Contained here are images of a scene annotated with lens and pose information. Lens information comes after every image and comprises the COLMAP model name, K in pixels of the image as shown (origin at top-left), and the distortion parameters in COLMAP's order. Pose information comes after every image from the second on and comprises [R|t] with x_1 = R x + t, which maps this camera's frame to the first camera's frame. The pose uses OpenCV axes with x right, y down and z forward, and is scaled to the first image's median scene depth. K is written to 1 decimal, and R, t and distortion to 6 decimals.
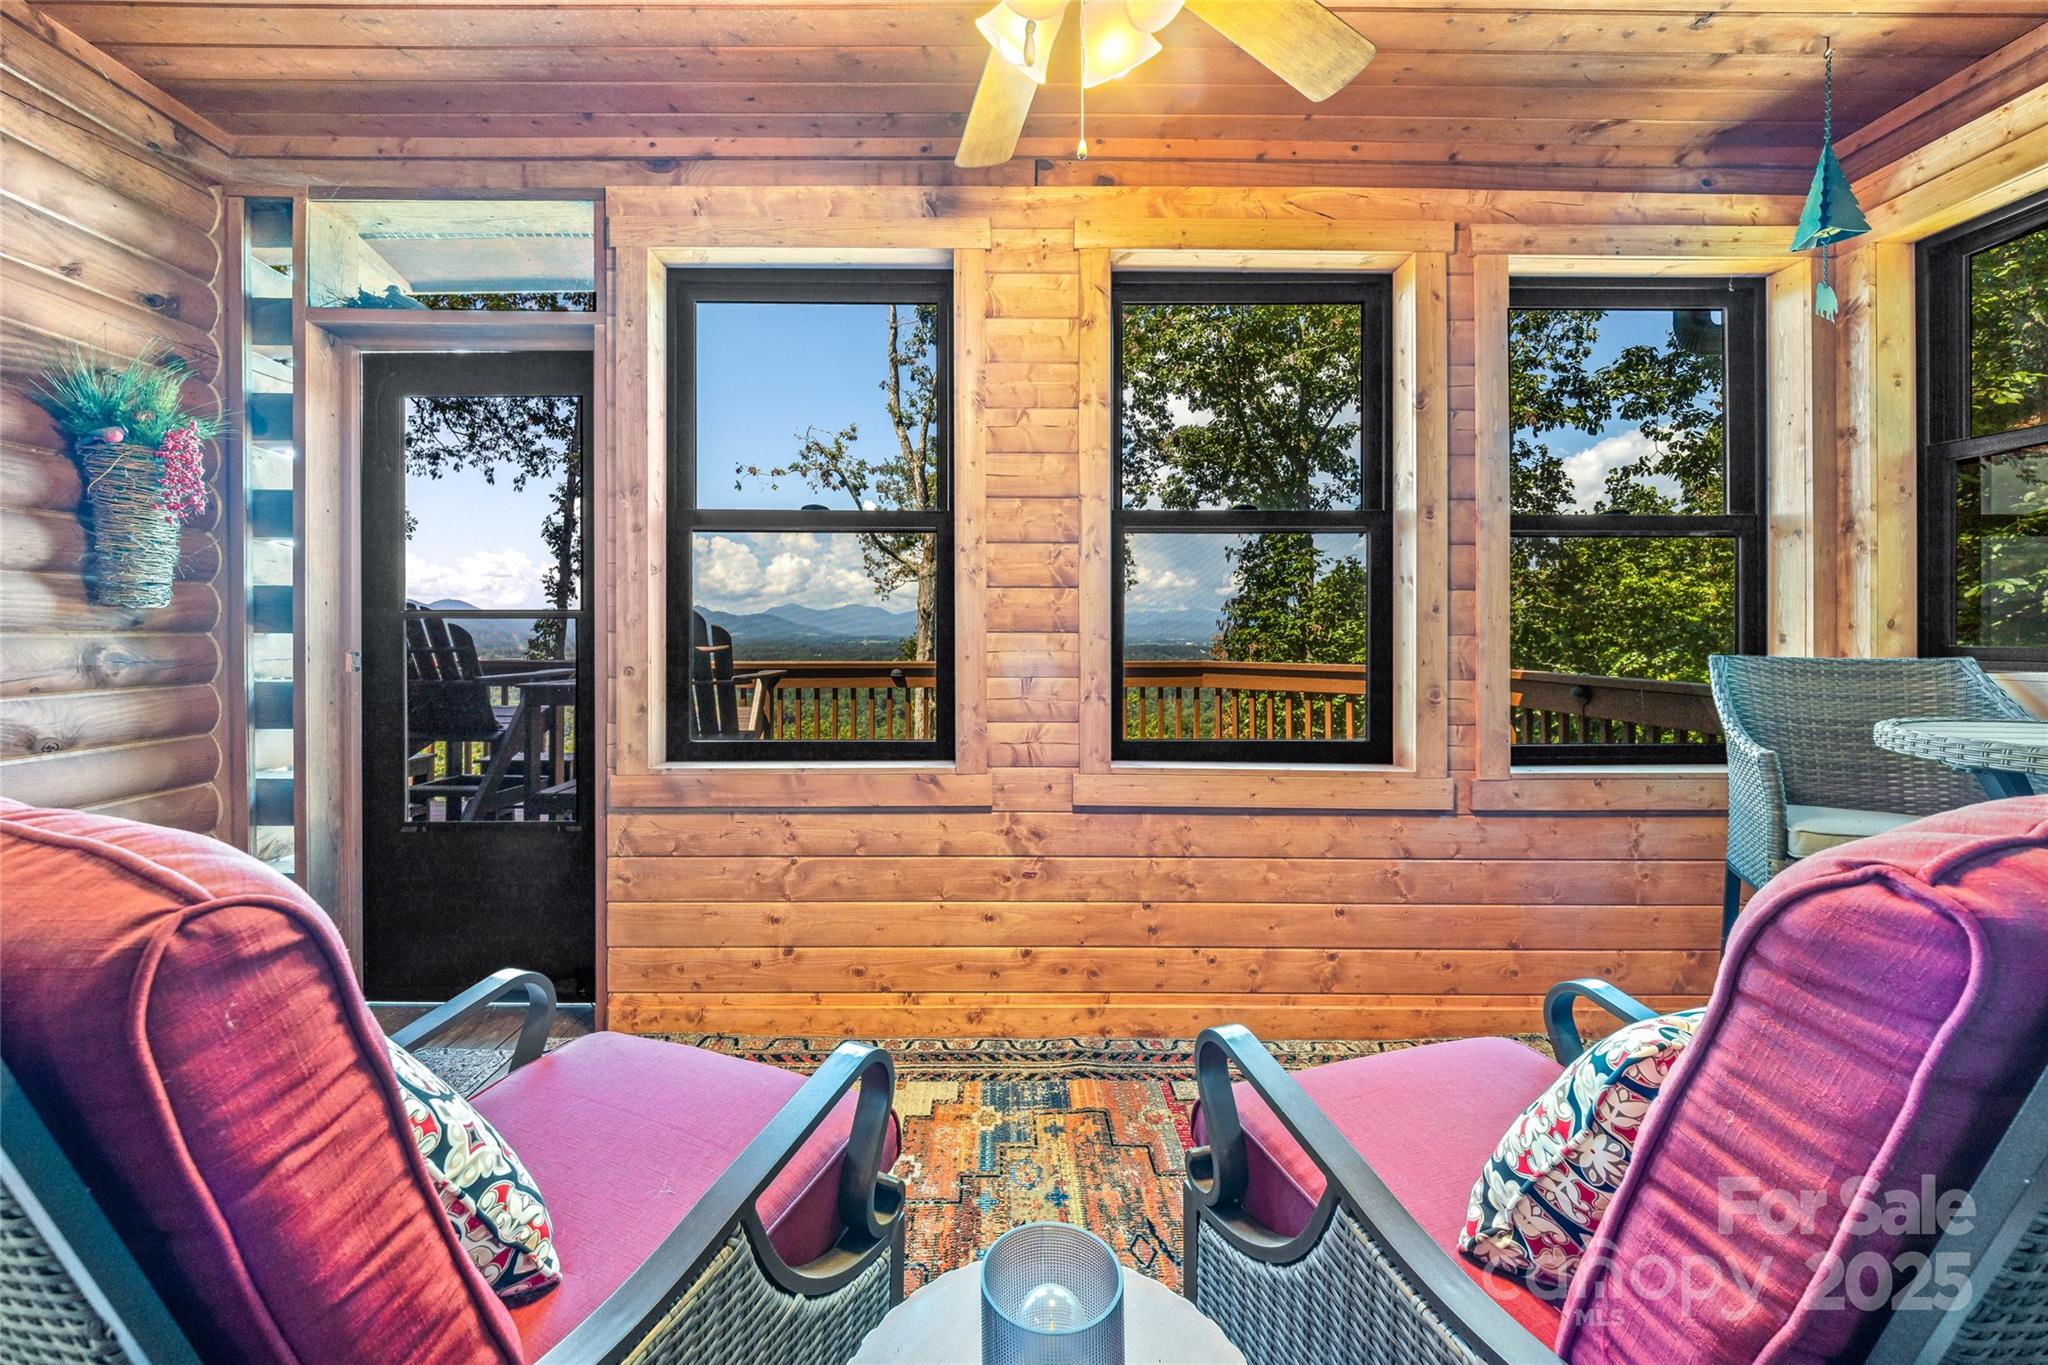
lens RADIAL K [[801.2, 0, 1027.0], [0, 801.2, 635.6], [0, 0, 1]] dist [0.002404, 0.000113]
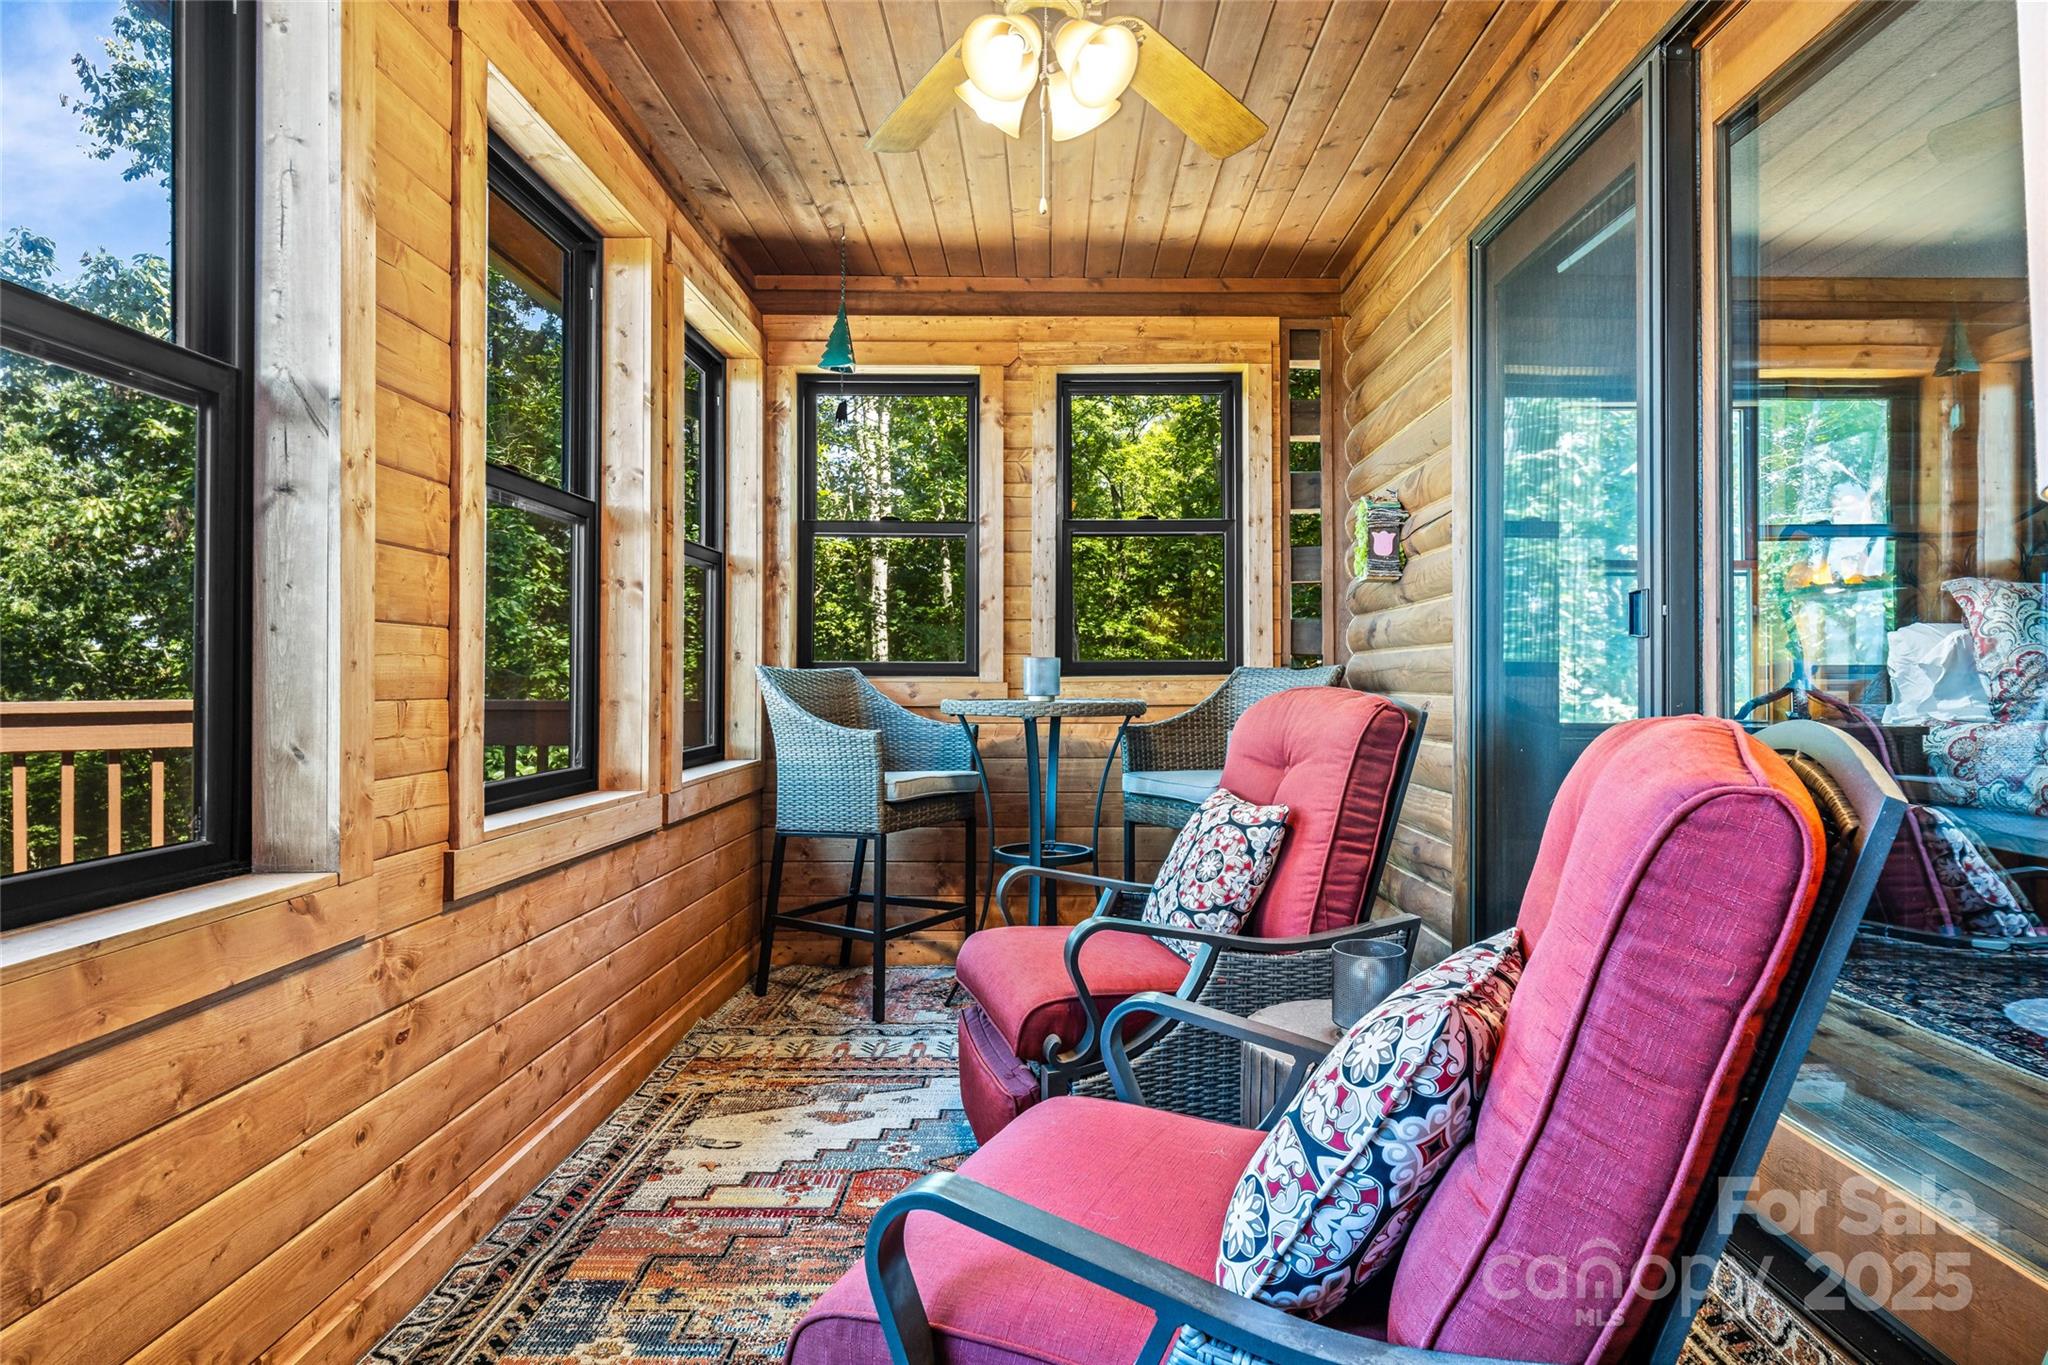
lens RADIAL K [[1168.0, 0, 1025.3], [0, 1168.0, 679.1], [0, 0, 1]] dist [-0.004905, -0.000283]
pose [[0.013378, -0.002578, 0.999907, -0.874250], [0.001775, 0.999995, 0.002554, 0.036433], [-0.999909, 0.001740, 0.013383, 0.548531]]
